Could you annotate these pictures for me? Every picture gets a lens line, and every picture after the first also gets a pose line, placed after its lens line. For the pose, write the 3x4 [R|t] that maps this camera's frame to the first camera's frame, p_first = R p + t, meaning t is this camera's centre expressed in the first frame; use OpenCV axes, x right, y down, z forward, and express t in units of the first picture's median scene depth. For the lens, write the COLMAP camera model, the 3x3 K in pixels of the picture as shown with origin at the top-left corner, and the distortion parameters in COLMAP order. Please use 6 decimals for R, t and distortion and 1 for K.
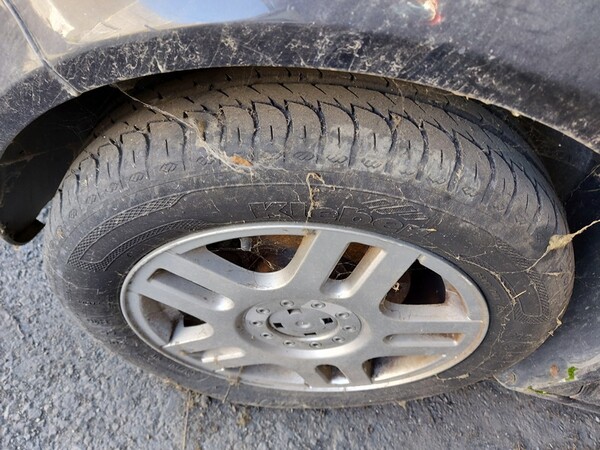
lens RADIAL K [[436.9, 0, 300.0], [0, 436.9, 225.0], [0, 0, 1]] dist [0.095274, -0.119058]
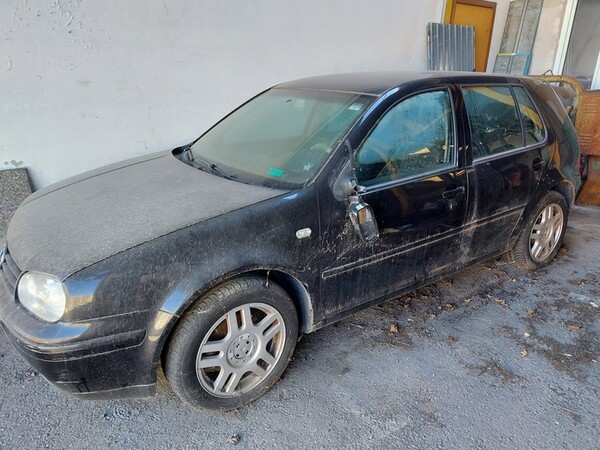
lens RADIAL K [[436.9, 0, 300.0], [0, 436.9, 225.0], [0, 0, 1]] dist [0.095274, -0.119058]
pose [[0.702589, -0.554118, 0.446455, -0.777550], [0.690937, 0.681301, -0.241733, 0.811552], [-0.170222, 0.478311, 0.861535, -2.848883]]
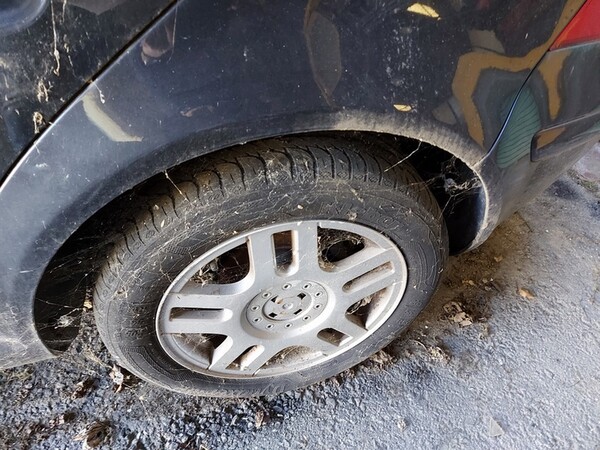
lens RADIAL K [[436.9, 0, 300.0], [0, 436.9, 225.0], [0, 0, 1]] dist [0.095274, -0.119058]
pose [[0.899852, -0.435798, -0.018595, 0.207921], [0.432214, 0.896577, -0.096649, 0.169281], [0.058791, 0.078933, 0.995145, -0.467554]]
